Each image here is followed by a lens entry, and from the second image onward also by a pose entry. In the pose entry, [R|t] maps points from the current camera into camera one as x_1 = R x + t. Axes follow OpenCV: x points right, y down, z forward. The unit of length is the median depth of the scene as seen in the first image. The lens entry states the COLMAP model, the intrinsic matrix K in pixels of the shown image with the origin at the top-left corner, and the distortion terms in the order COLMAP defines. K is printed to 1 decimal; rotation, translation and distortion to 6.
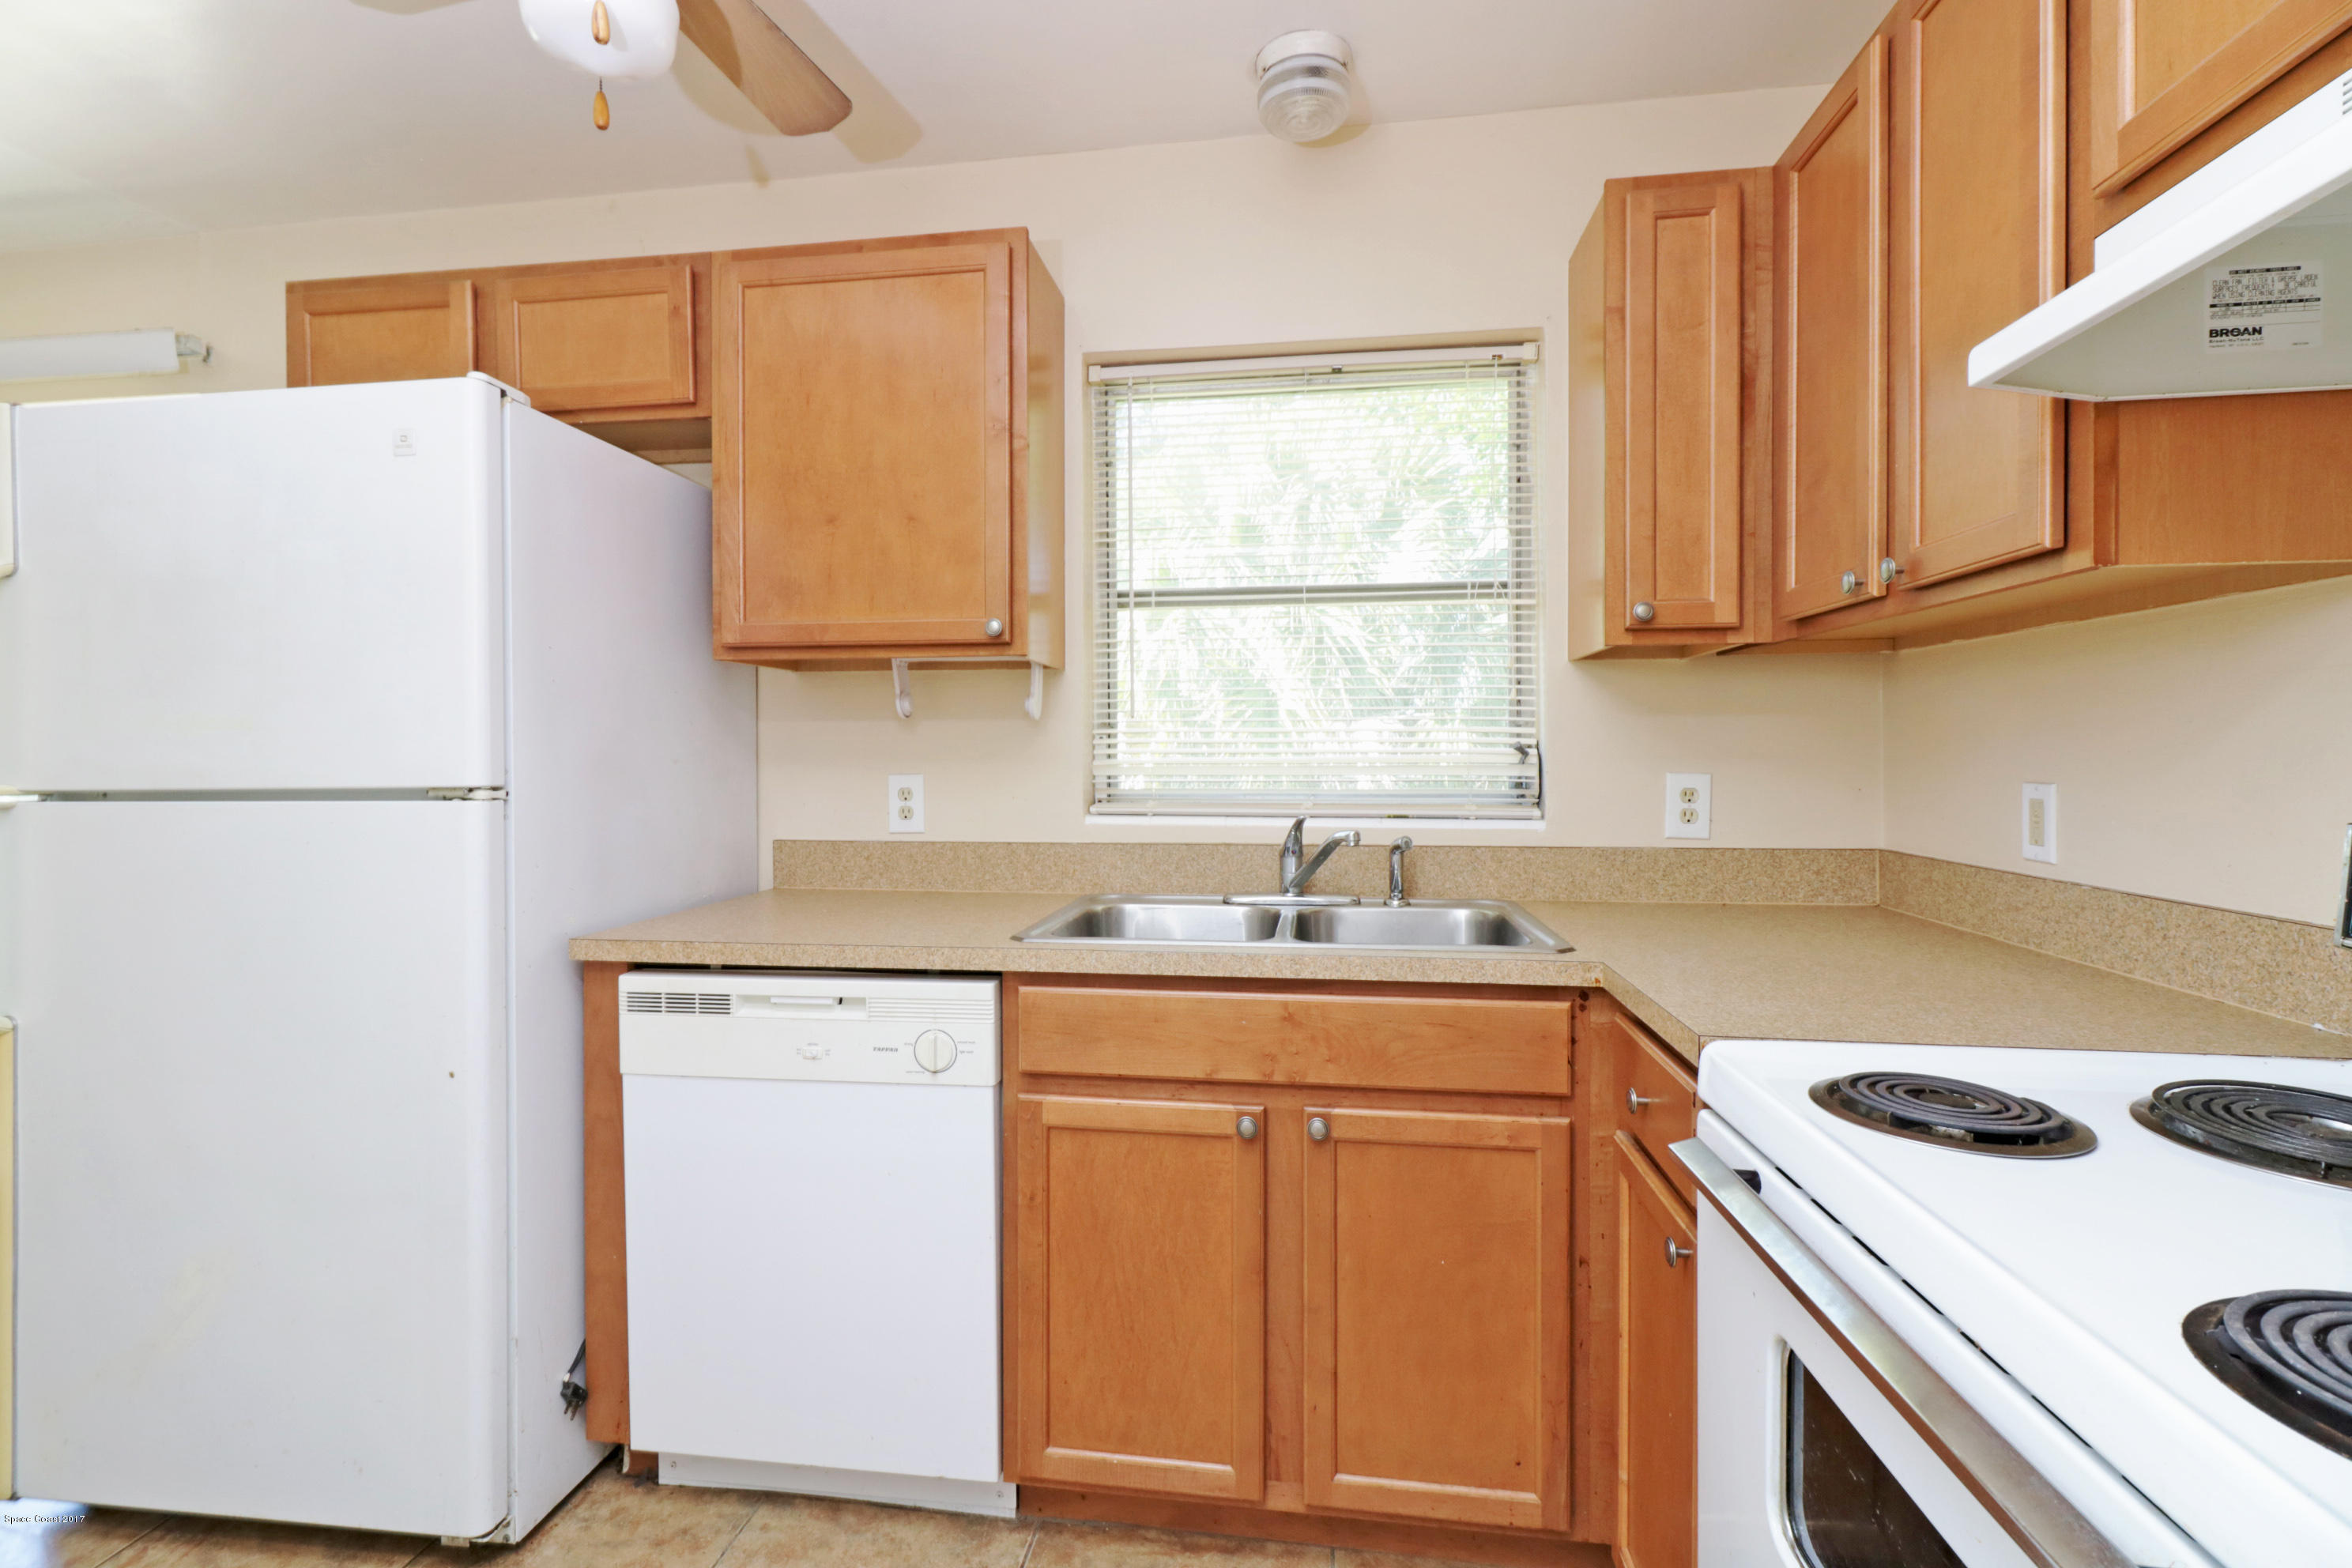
lens RADIAL K [[1098.6, 0, 1166.8], [0, 1098.6, 776.4], [0, 0, 1]] dist [0.007616, -0.001573]
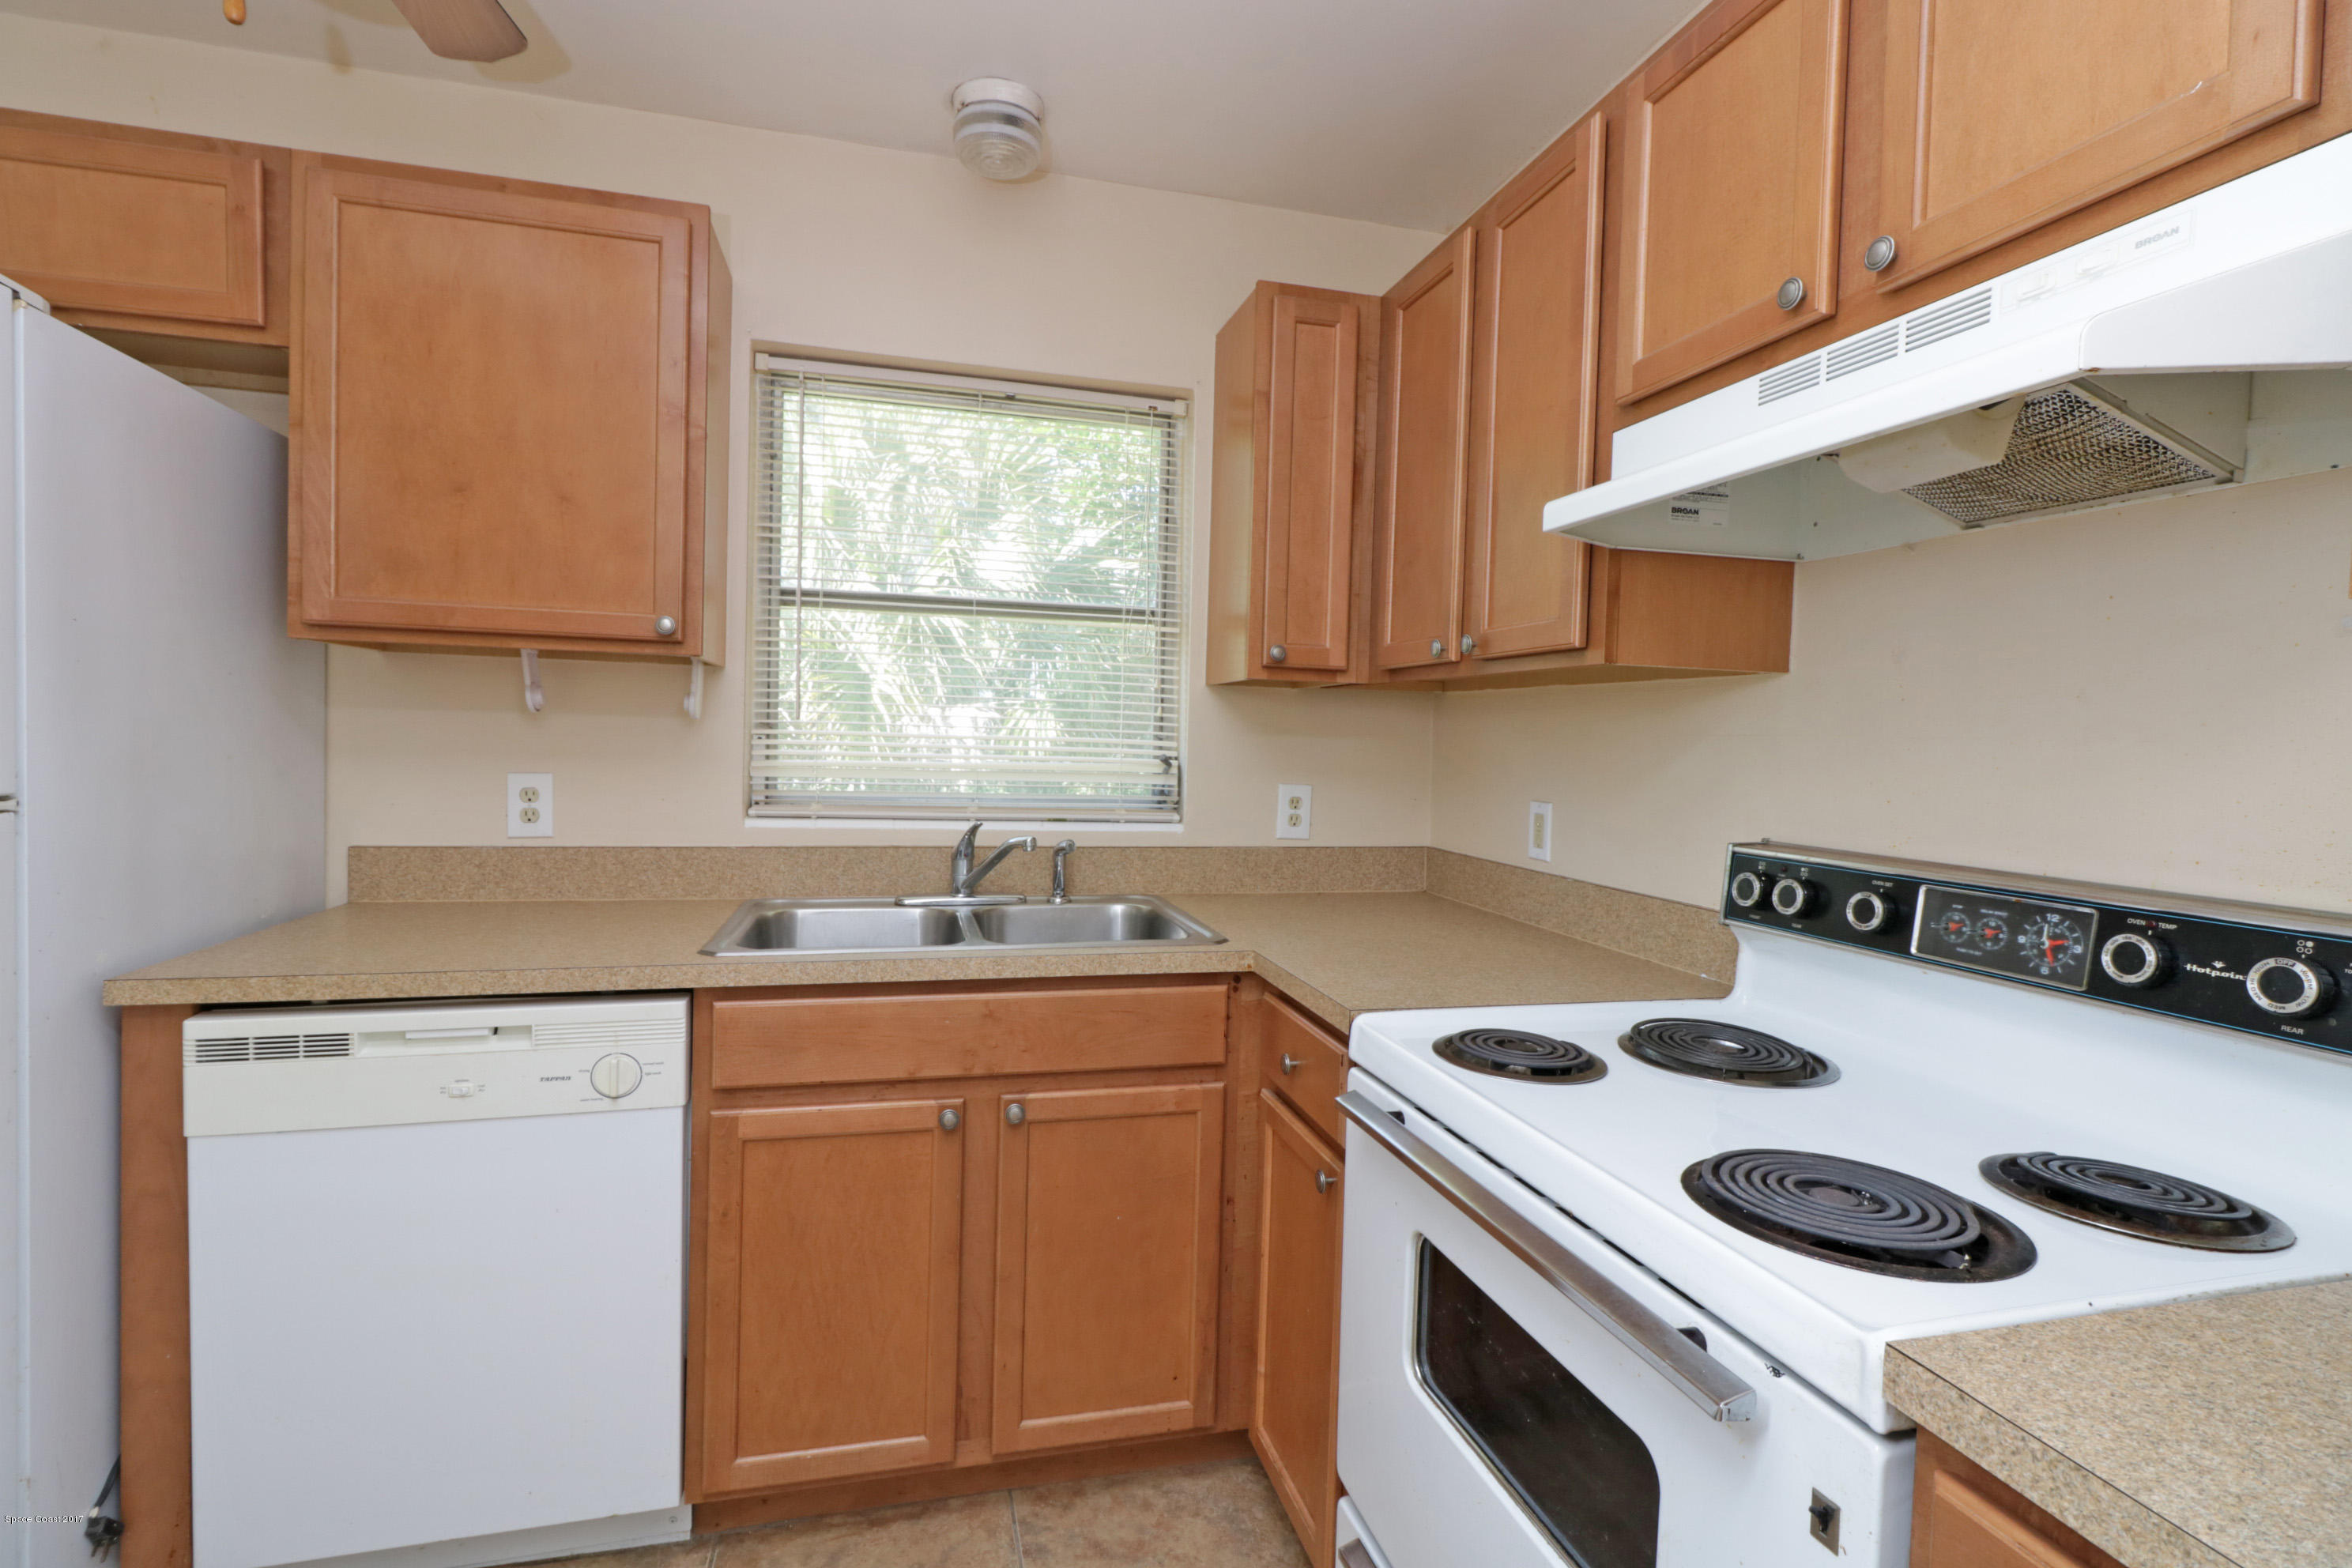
lens RADIAL K [[1098.6, 0, 1179.6], [0, 1098.6, 784.7], [0, 0, 1]] dist [0.007616, -0.001573]
pose [[0.919333, 0.012183, 0.393292, -0.132123], [-0.023398, 0.999444, 0.023734, -0.033584], [-0.392784, -0.031022, 0.919107, -0.055517]]
